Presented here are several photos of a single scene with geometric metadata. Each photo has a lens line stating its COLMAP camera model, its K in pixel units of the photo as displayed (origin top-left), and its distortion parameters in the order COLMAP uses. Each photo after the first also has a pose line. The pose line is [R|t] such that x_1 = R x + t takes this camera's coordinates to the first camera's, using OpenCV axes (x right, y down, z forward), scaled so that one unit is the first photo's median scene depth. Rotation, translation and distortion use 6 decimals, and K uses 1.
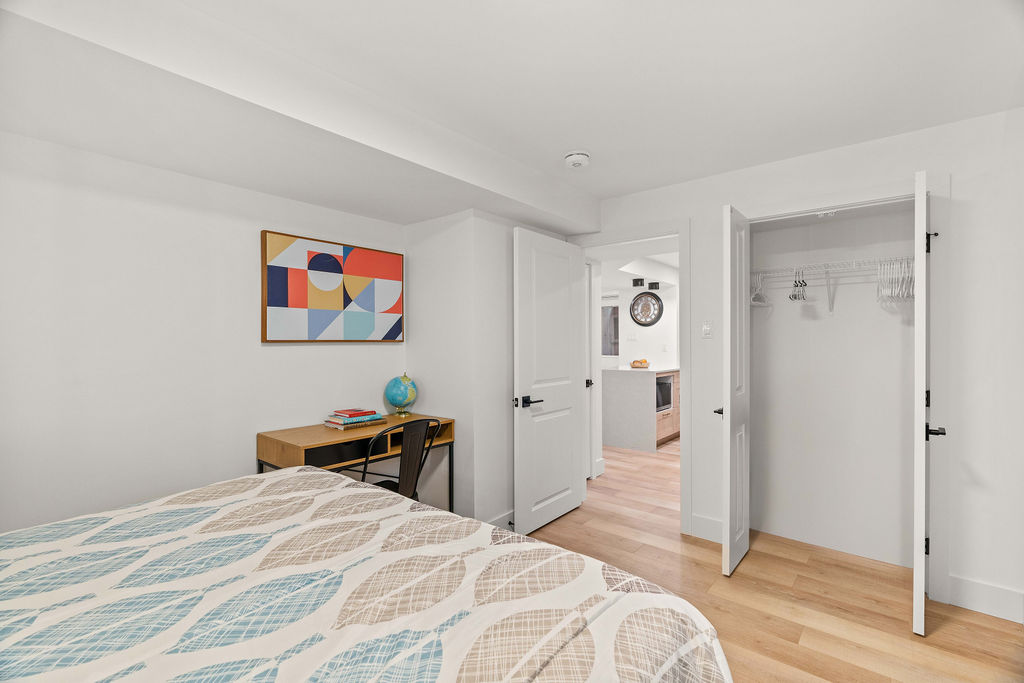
lens RADIAL K [[461.6, 0, 509.0], [0, 461.6, 343.3], [0, 0, 1]] dist [-0.002411, 0.001028]
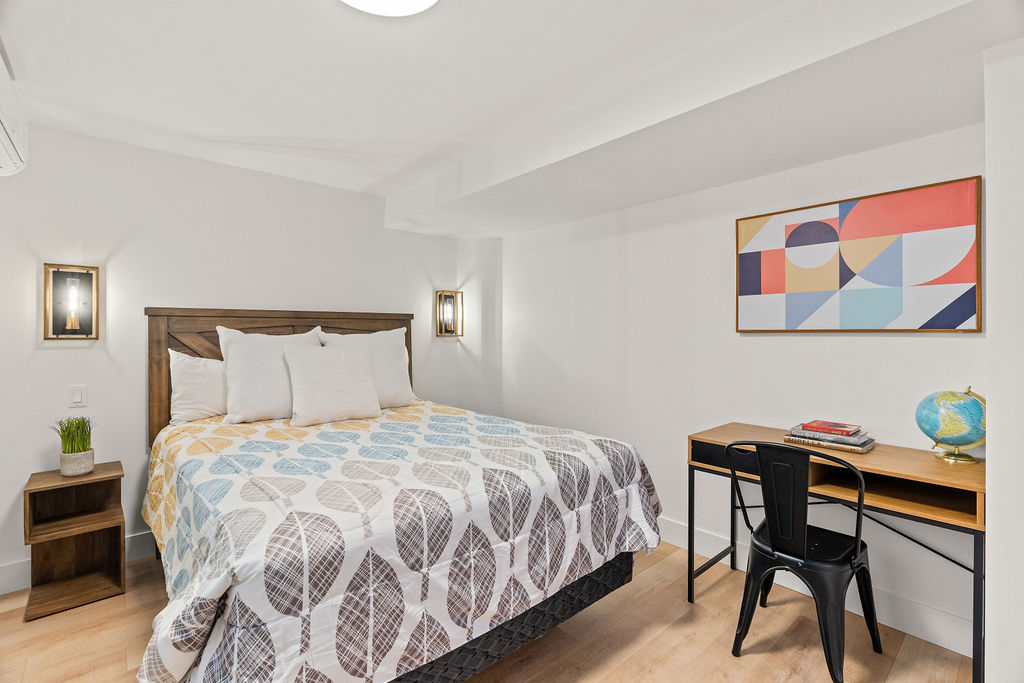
lens RADIAL K [[461.6, 0, 509.0], [0, 461.6, 343.3], [0, 0, 1]] dist [-0.002411, 0.001028]
pose [[-0.164336, 0.023532, -0.986124, 0.479868], [-0.003691, 0.999694, 0.024471, -0.001110], [0.986398, 0.007661, -0.164198, 0.612552]]
